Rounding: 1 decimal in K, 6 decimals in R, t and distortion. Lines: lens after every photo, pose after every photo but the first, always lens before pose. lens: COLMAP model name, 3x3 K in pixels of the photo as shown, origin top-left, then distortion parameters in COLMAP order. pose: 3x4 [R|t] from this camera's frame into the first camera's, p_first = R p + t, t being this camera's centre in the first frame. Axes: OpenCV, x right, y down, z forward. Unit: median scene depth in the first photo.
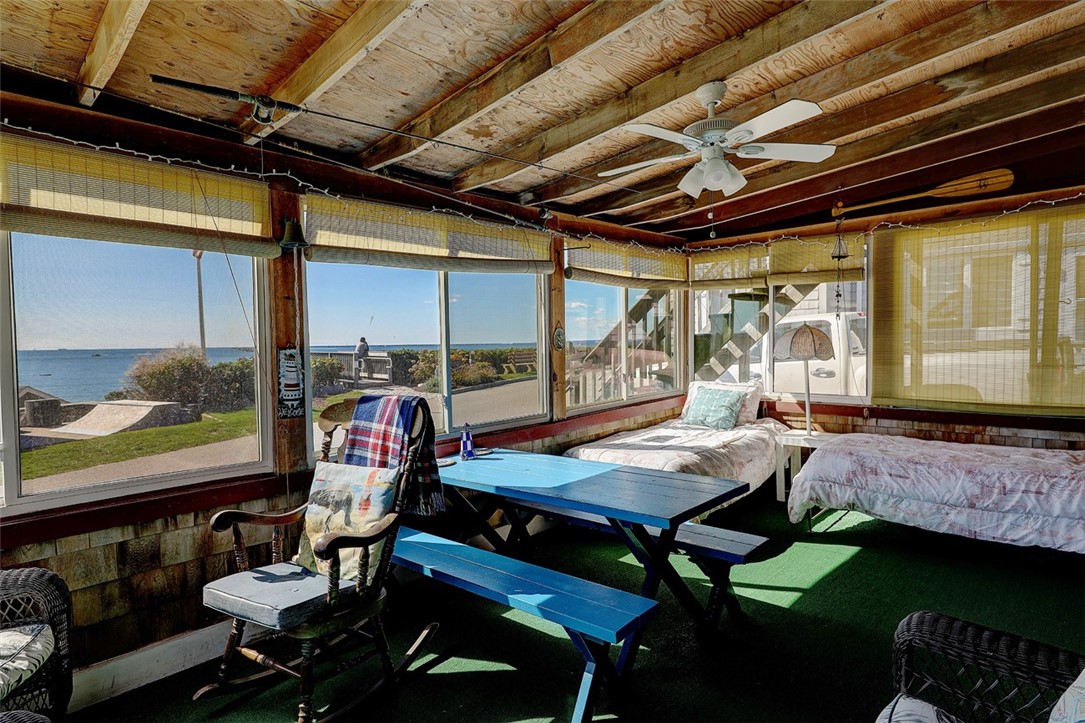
lens RADIAL K [[573.8, 0, 542.5], [0, 573.8, 361.5], [0, 0, 1]] dist [0.017423, -0.000085]
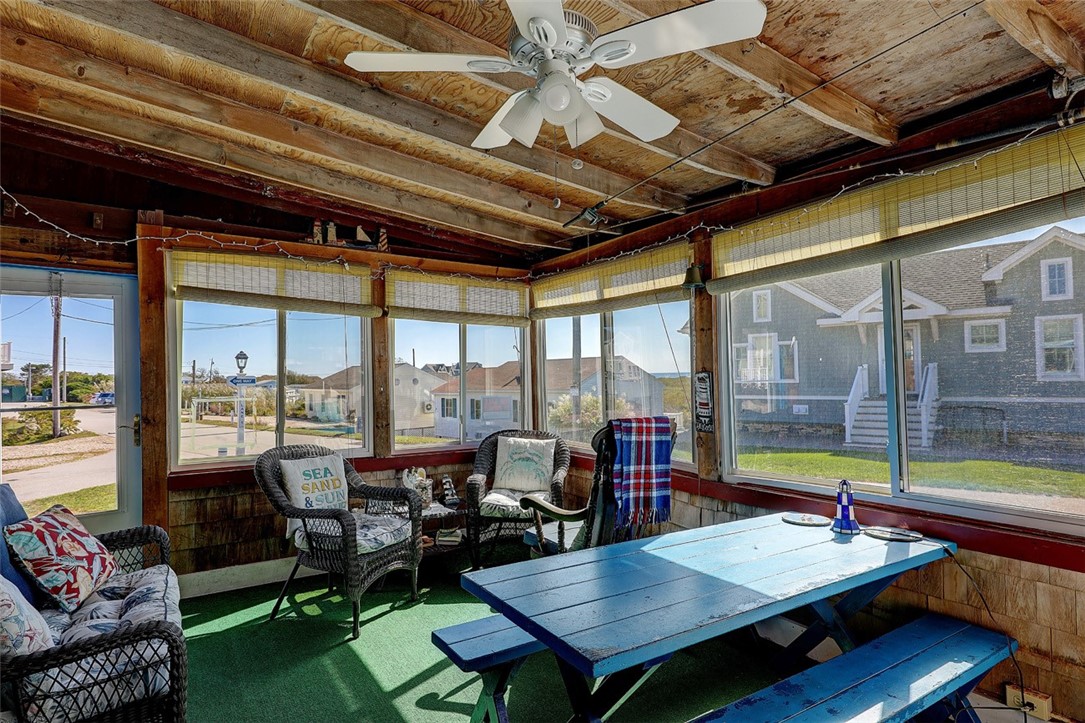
lens RADIAL K [[573.8, 0, 542.5], [0, 573.8, 361.5], [0, 0, 1]] dist [0.017423, -0.000085]
pose [[-0.253196, 0.011837, -0.967343, 0.758384], [0.007955, 0.999917, 0.010153, -0.058335], [0.967382, -0.005125, -0.253269, 0.951214]]
